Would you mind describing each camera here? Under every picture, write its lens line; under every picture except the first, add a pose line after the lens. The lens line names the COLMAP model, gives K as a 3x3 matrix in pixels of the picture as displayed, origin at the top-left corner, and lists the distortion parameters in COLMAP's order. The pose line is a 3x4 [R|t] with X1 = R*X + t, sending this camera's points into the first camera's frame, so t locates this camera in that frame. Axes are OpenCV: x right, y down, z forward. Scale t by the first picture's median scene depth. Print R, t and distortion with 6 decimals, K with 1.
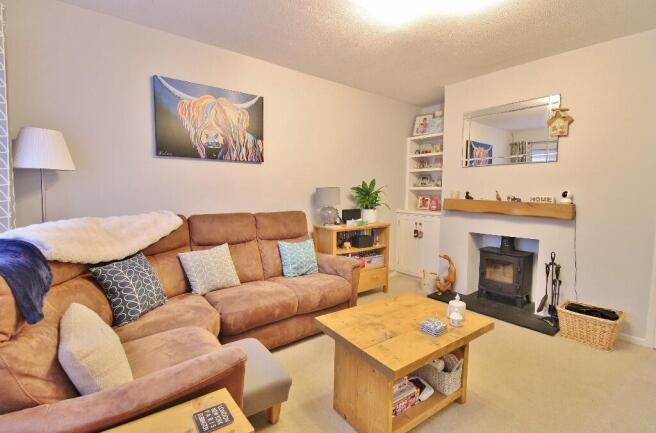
lens RADIAL K [[306.3, 0, 328.7], [0, 306.3, 216.4], [0, 0, 1]] dist [-0.001186, -0.000049]
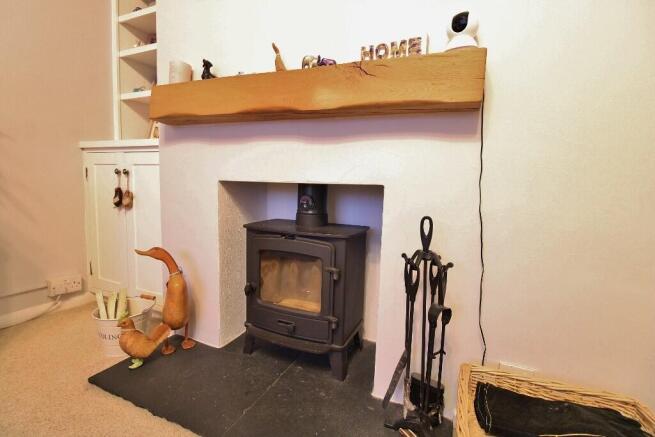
lens RADIAL K [[305.8, 0, 326.7], [0, 305.8, 216.7], [0, 0, 1]] dist [-0.001186, -0.000049]
pose [[0.882552, -0.024884, 0.469555, 0.431701], [0.010235, 0.999379, 0.033725, 0.090704], [-0.470103, -0.024958, 0.882259, 0.667820]]
